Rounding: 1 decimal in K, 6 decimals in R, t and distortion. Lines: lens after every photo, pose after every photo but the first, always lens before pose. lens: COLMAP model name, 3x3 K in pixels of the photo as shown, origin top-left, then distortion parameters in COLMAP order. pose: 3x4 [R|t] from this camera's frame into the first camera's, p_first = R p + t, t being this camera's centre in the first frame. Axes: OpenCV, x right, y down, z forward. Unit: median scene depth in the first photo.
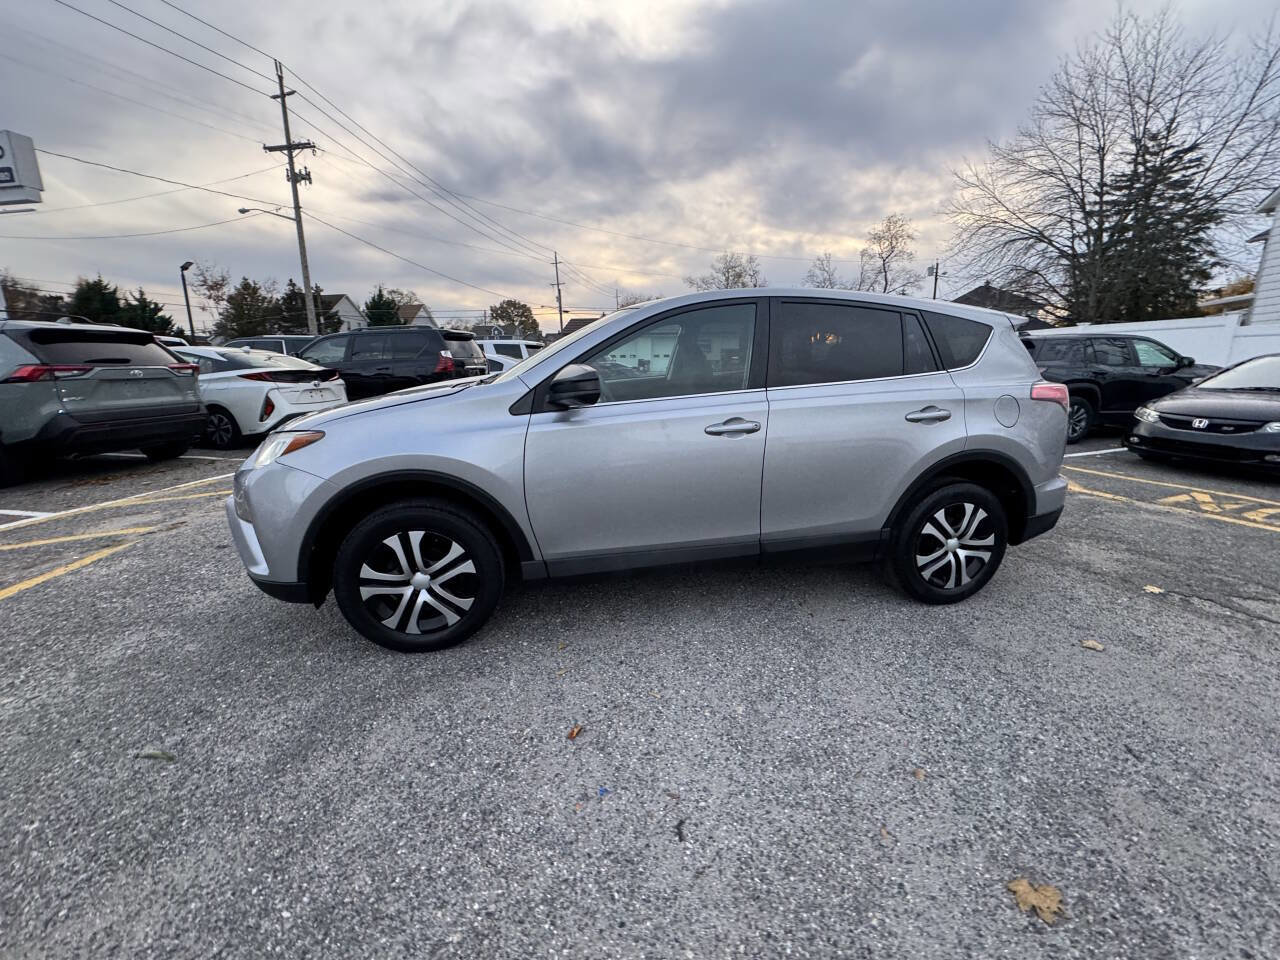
lens RADIAL K [[513.9, 0, 639.0], [0, 513.9, 480.9], [0, 0, 1]] dist [-0.001069, 0.000118]
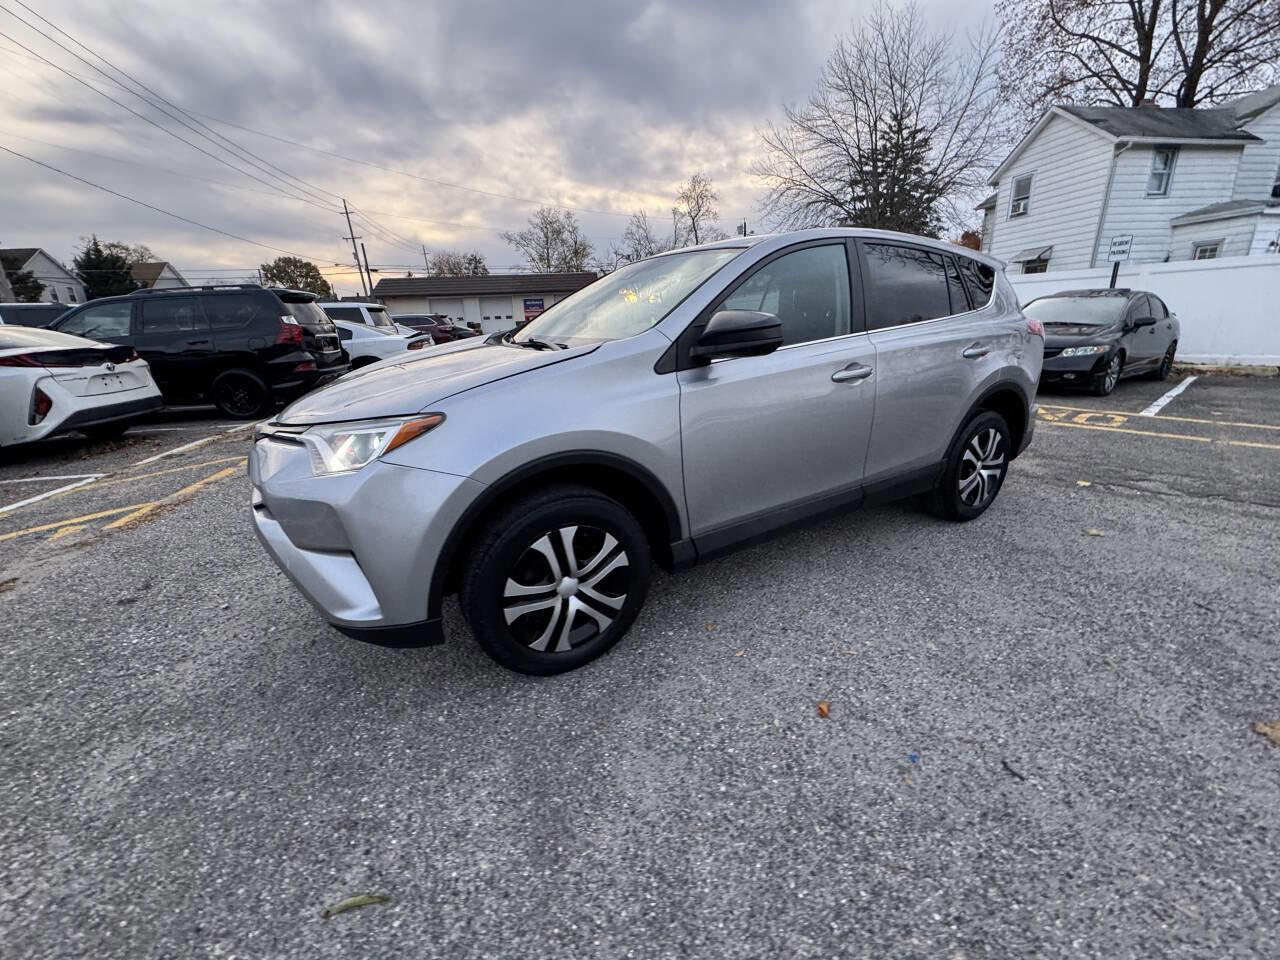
lens RADIAL K [[514.2, 0, 640.0], [0, 514.2, 480.0], [0, 0, 1]] dist [-0.001230, 0.000304]
pose [[0.943234, -0.130084, 0.305593, -0.437188], [0.108685, 0.990340, 0.086101, -0.025402], [-0.313841, -0.048000, 0.948261, 0.157376]]
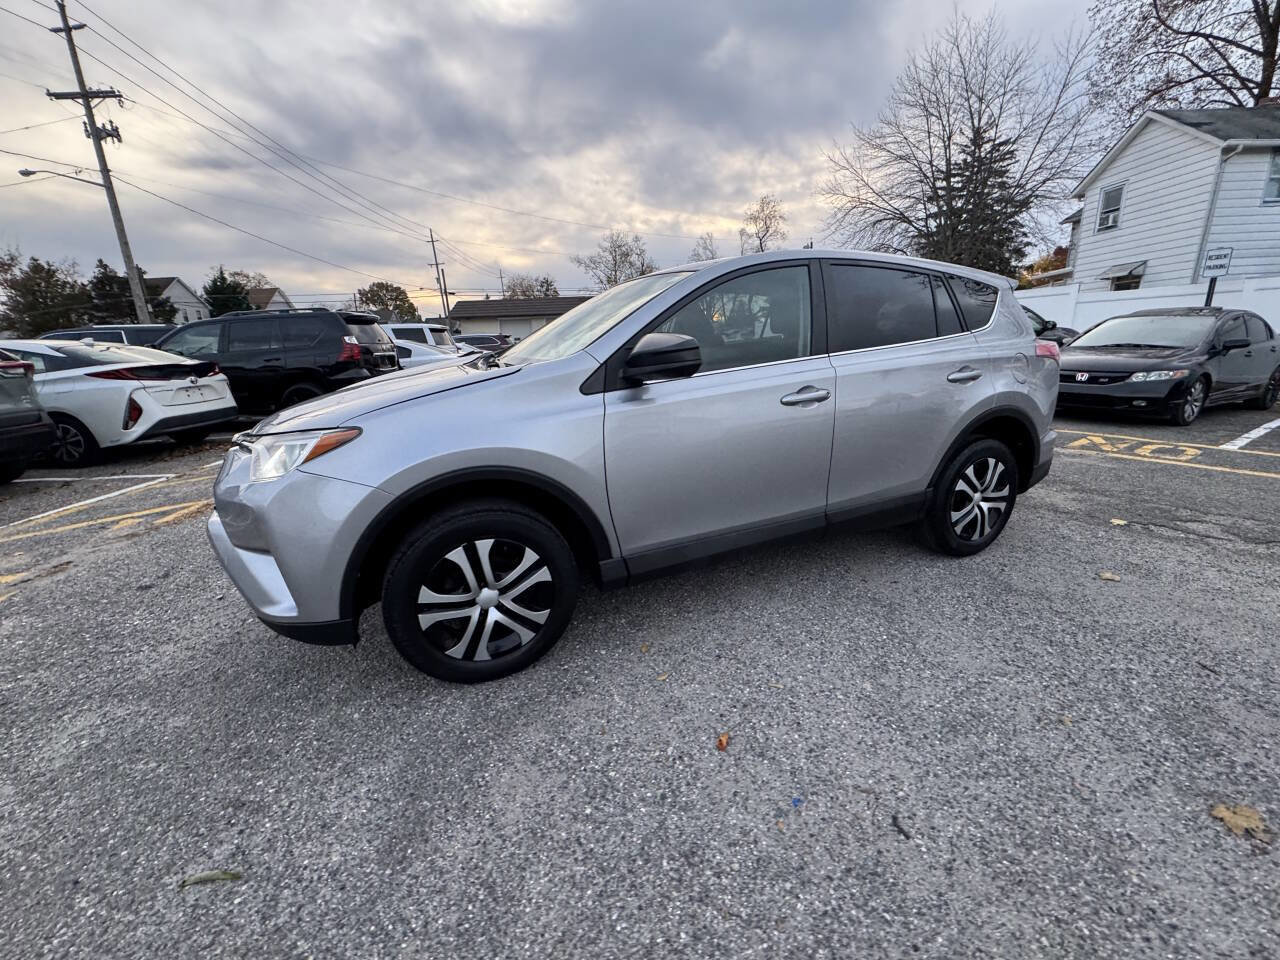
lens RADIAL K [[513.9, 0, 639.0], [0, 513.9, 480.9], [0, 0, 1]] dist [-0.001069, 0.000118]
pose [[0.977577, -0.085538, 0.192420, -0.263147], [0.079032, 0.996018, 0.041251, -0.009694], [-0.195182, -0.025119, 0.980445, 0.102840]]
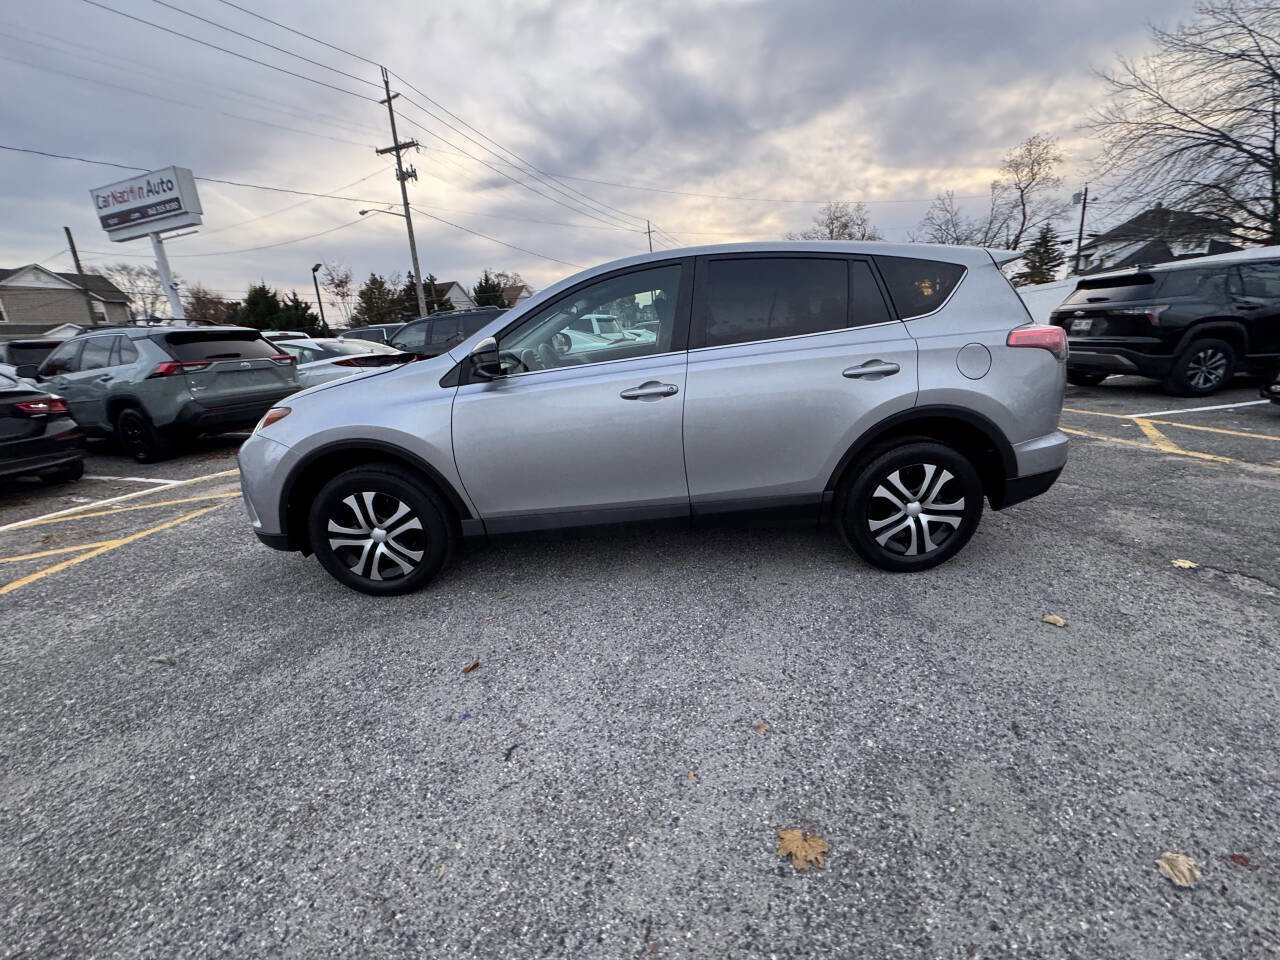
lens RADIAL K [[512.8, 0, 638.9], [0, 512.8, 480.1], [0, 0, 1]] dist [-0.001287, 0.000278]
pose [[0.980200, -0.003862, -0.197974, 0.303050], [0.014808, 0.998440, 0.053840, 0.014201], [0.197457, -0.055706, 0.978728, -0.005937]]
